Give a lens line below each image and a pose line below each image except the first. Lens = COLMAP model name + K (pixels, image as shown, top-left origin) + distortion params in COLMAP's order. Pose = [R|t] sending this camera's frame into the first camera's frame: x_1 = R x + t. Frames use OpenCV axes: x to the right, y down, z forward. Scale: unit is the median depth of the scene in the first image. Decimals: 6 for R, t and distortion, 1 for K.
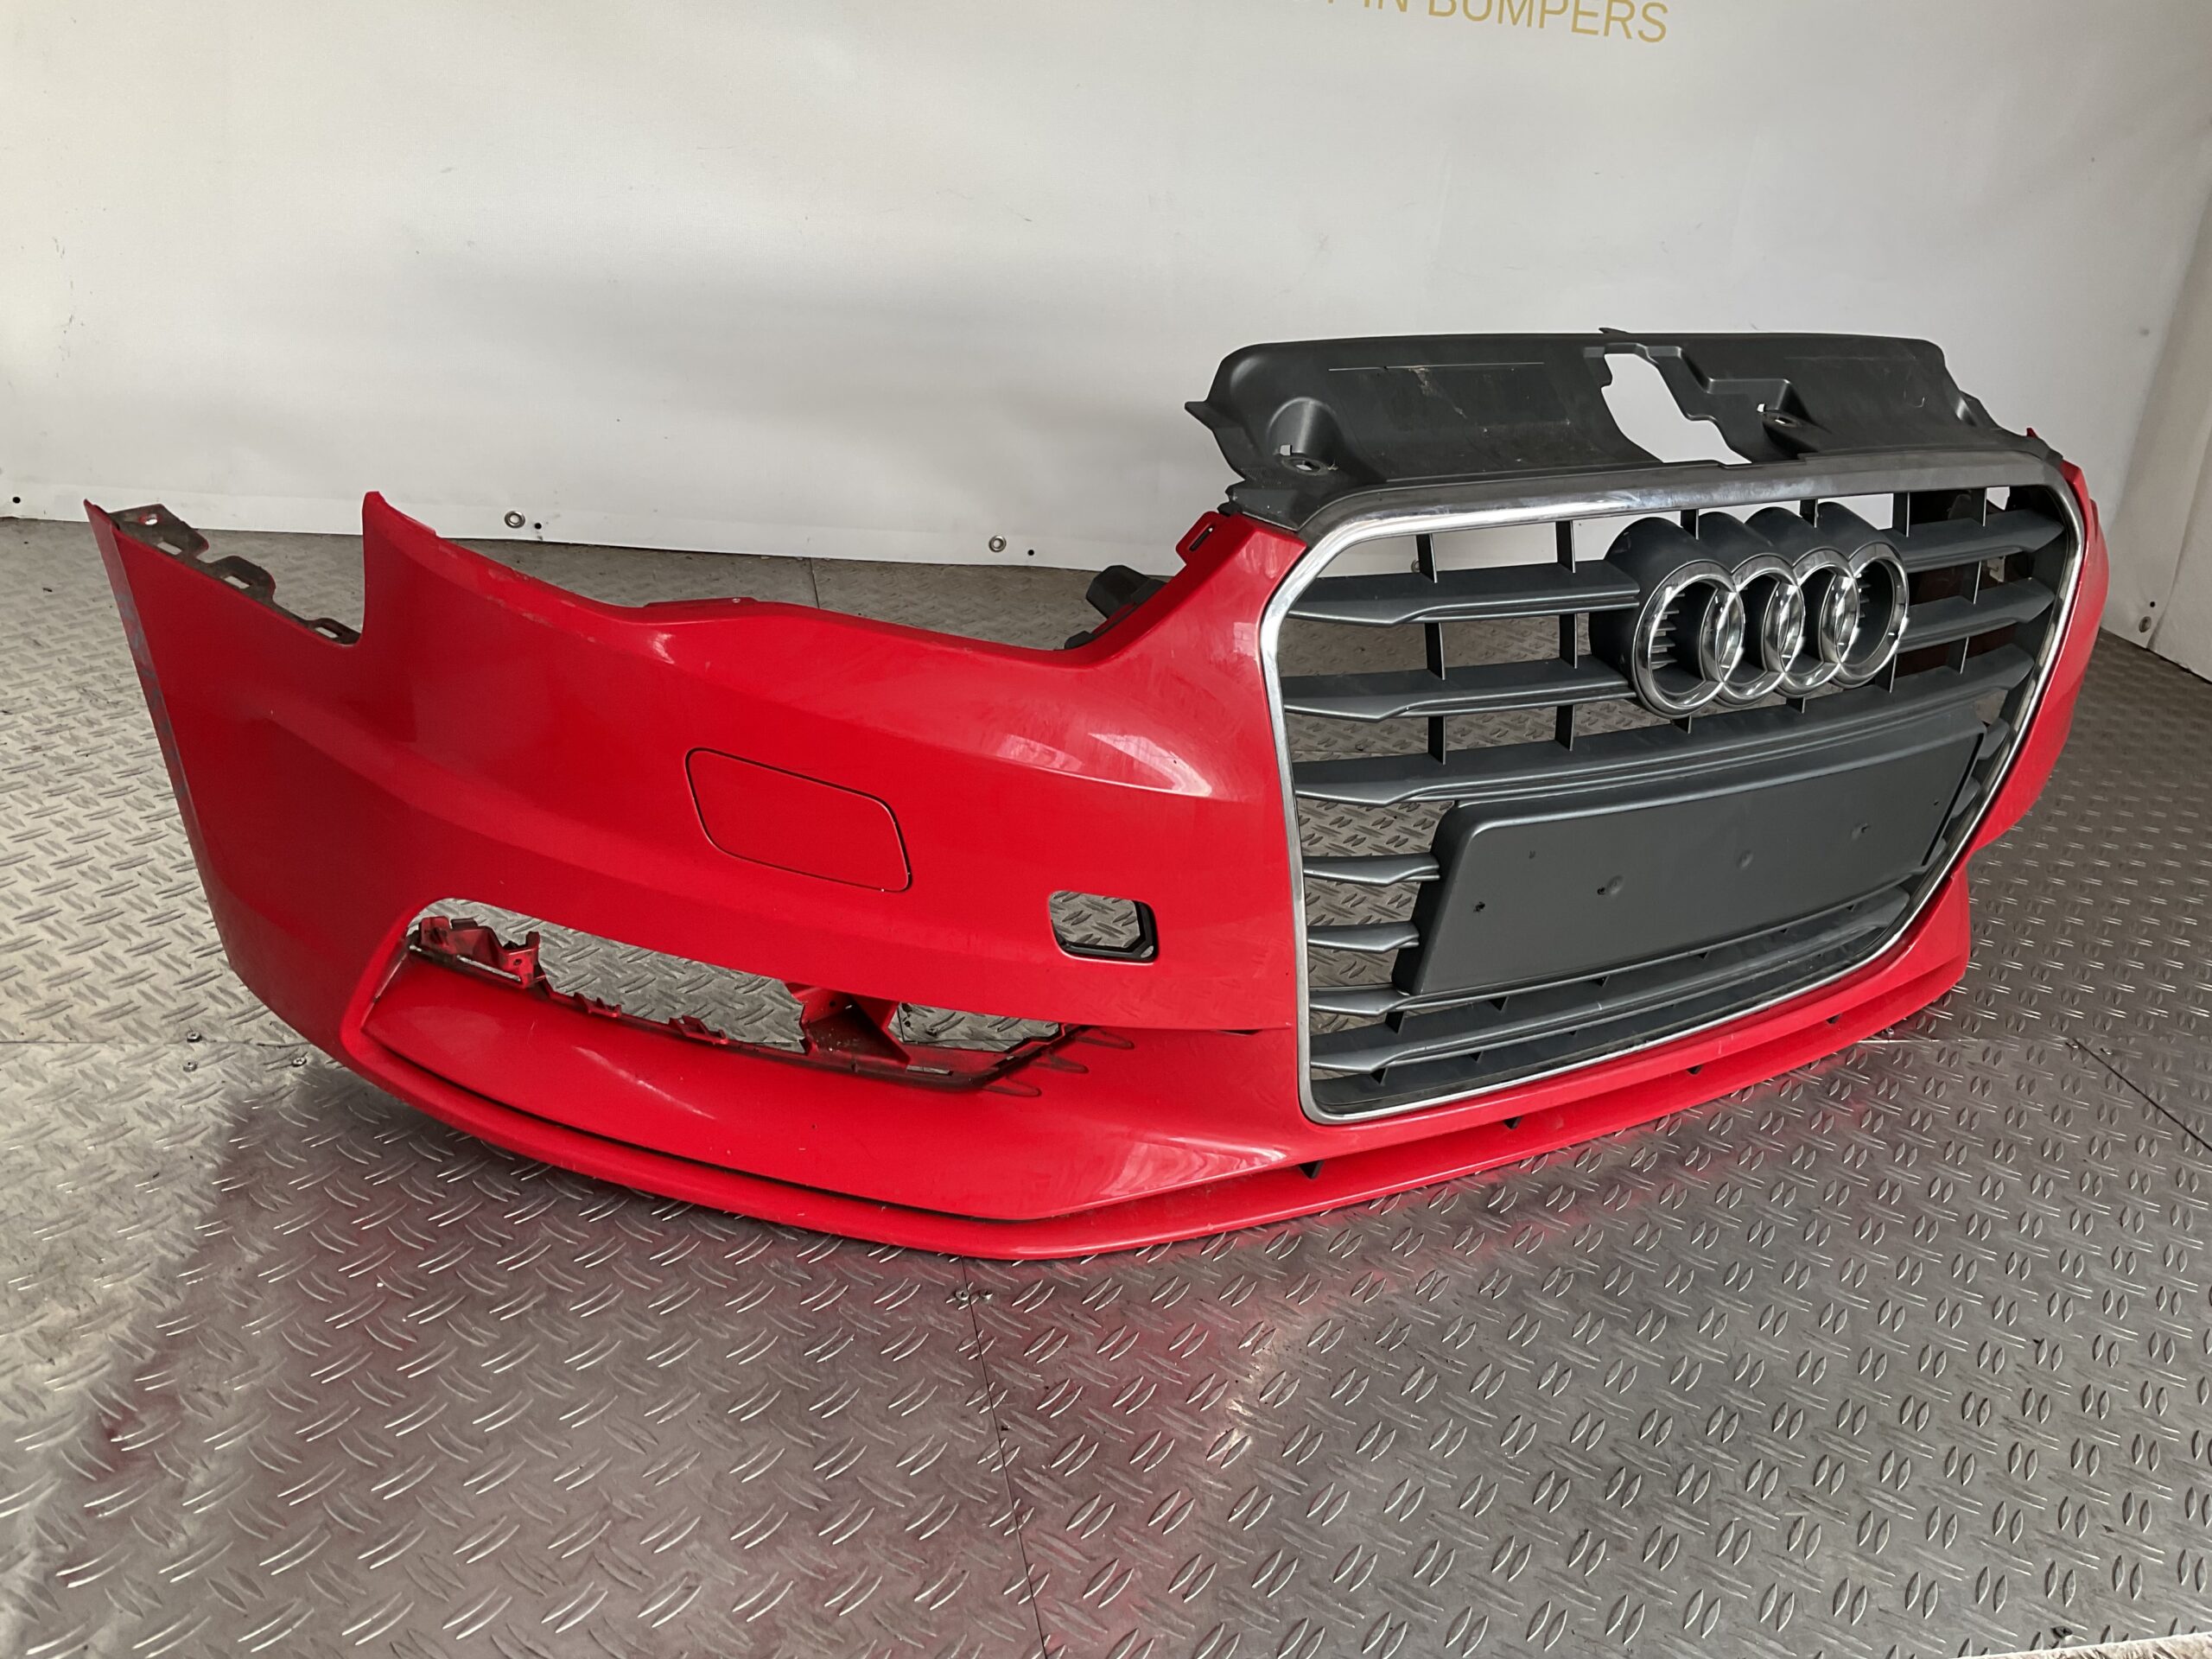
lens RADIAL K [[1888.5, 0, 1106.0], [0, 1888.5, 829.5], [0, 0, 1]] dist [0.087788, -0.149706]
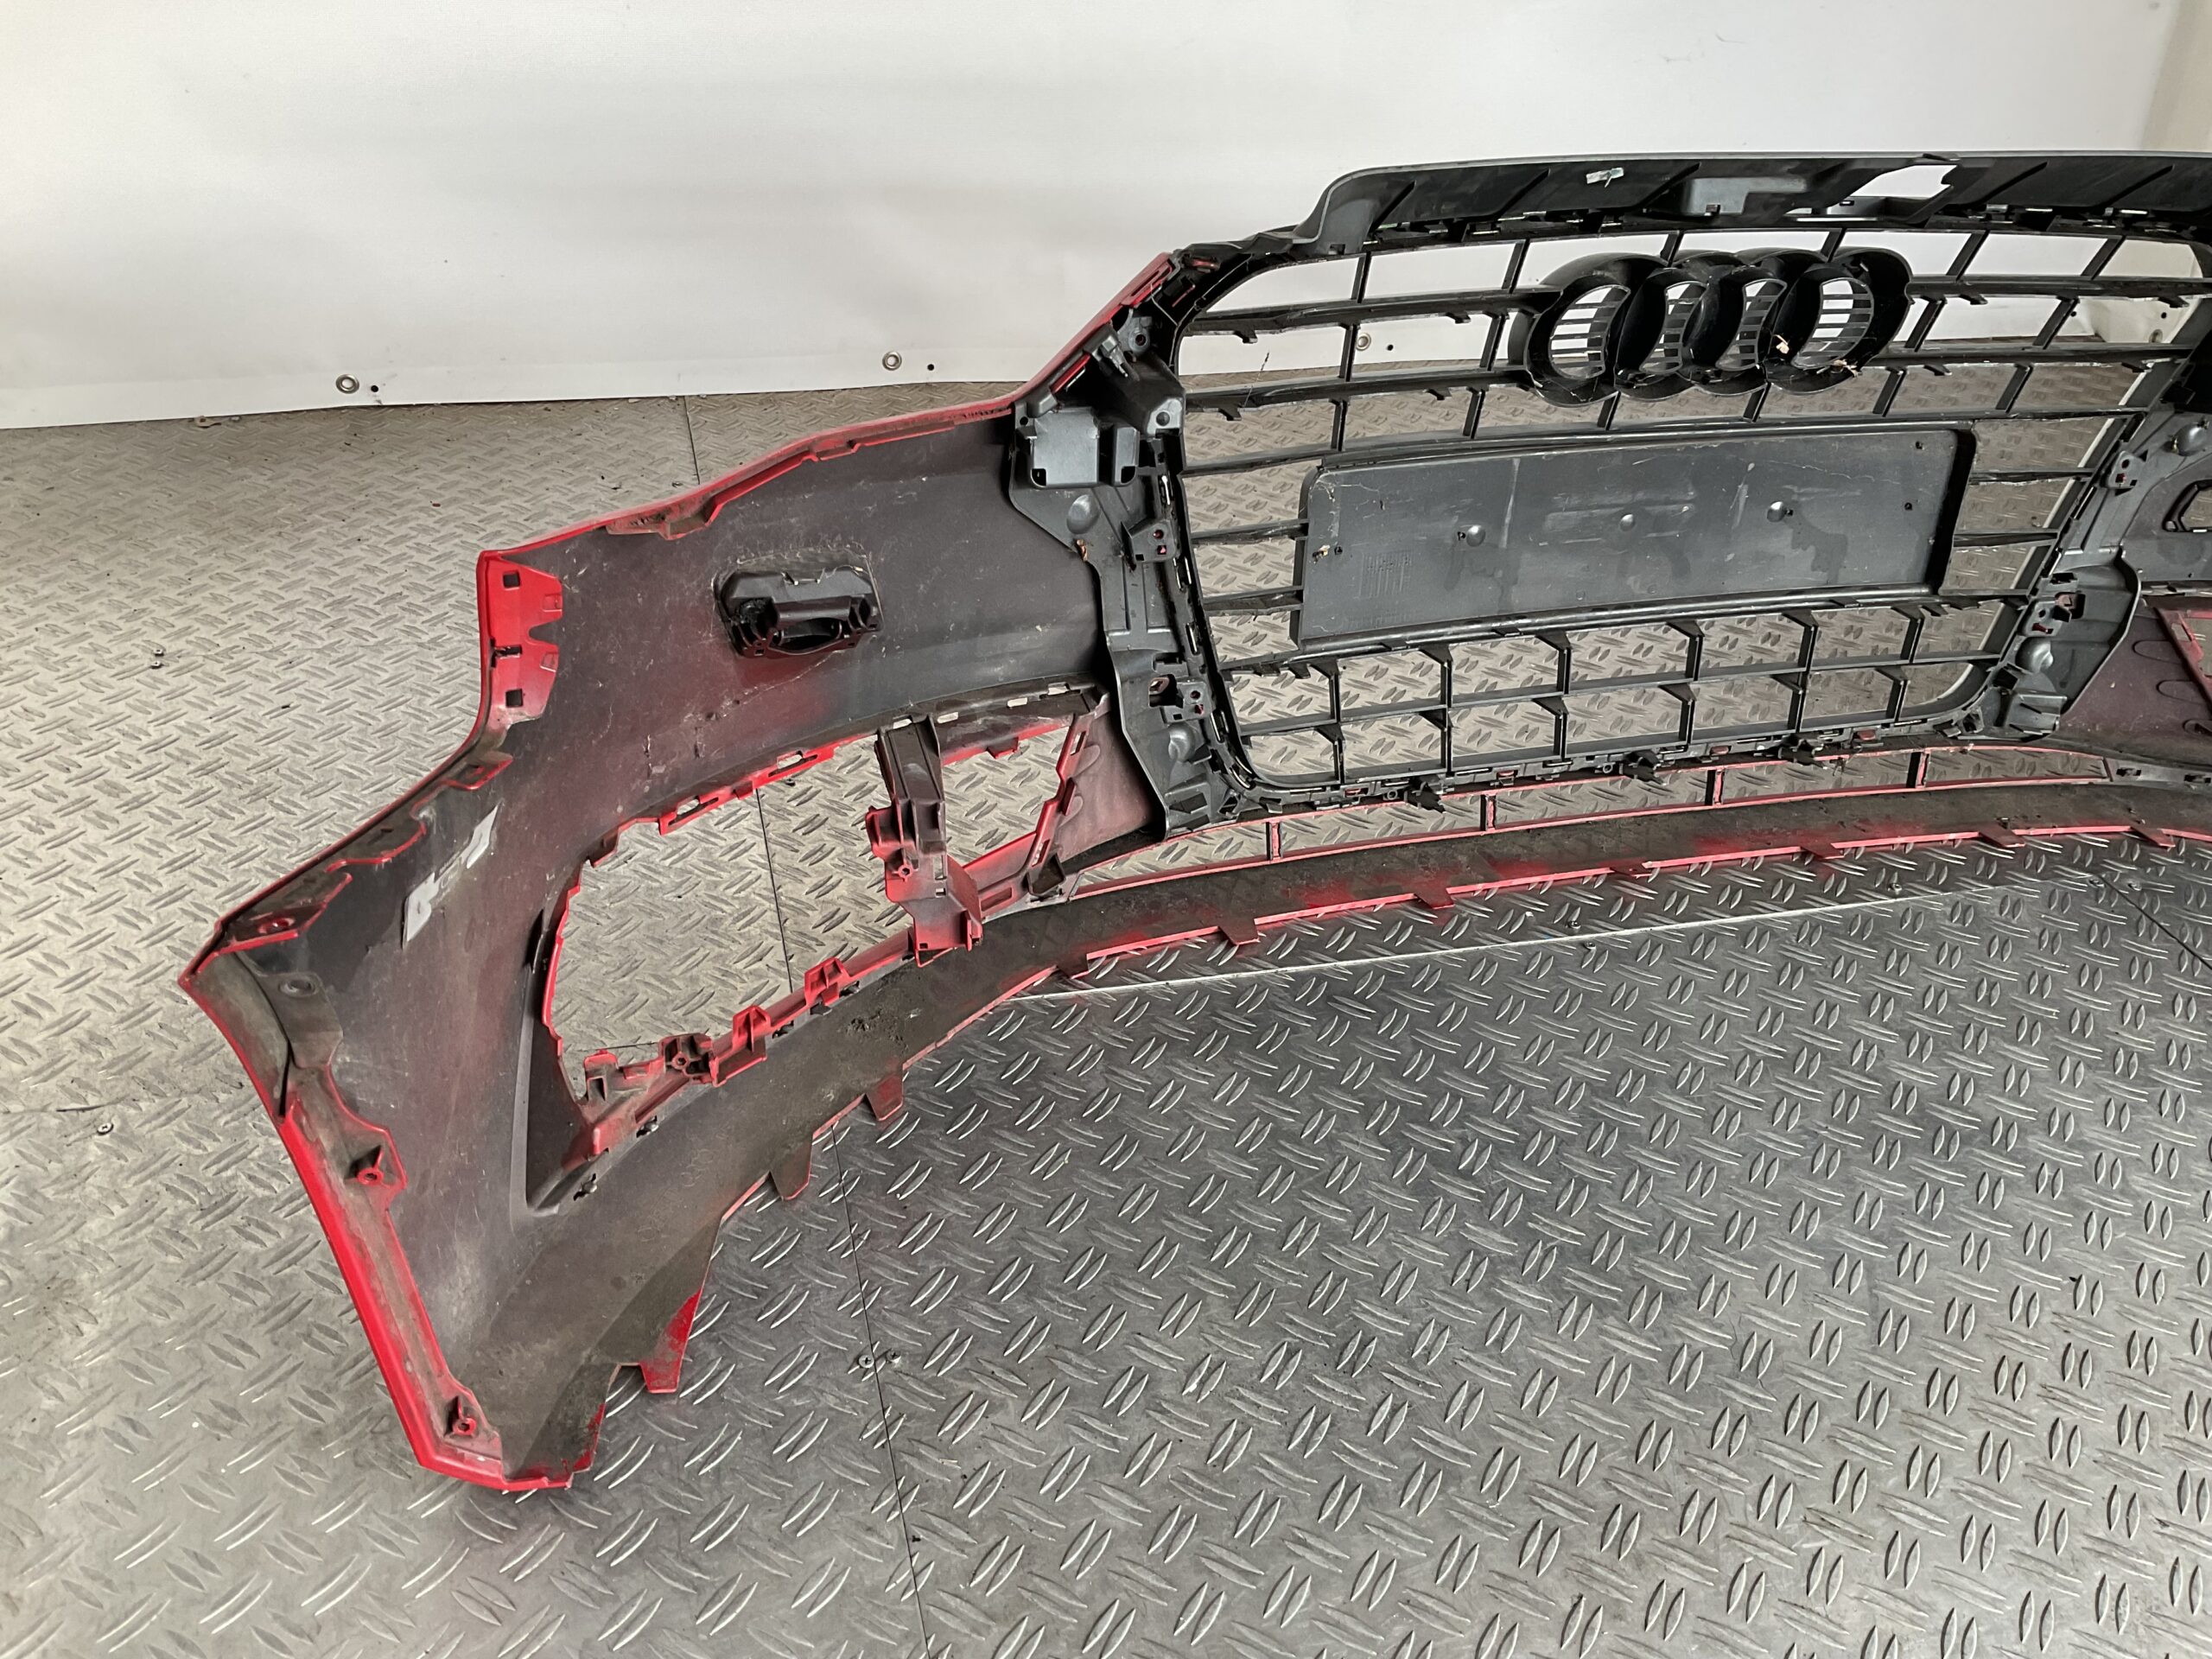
lens RADIAL K [[1888.5, 0, 1106.0], [0, 1888.5, 829.5], [0, 0, 1]] dist [0.087788, -0.149706]
pose [[0.996478, -0.083847, -0.000813, 0.057855], [0.083077, 0.985917, 0.145141, -0.119699], [-0.011368, -0.144697, 0.989411, 0.163042]]
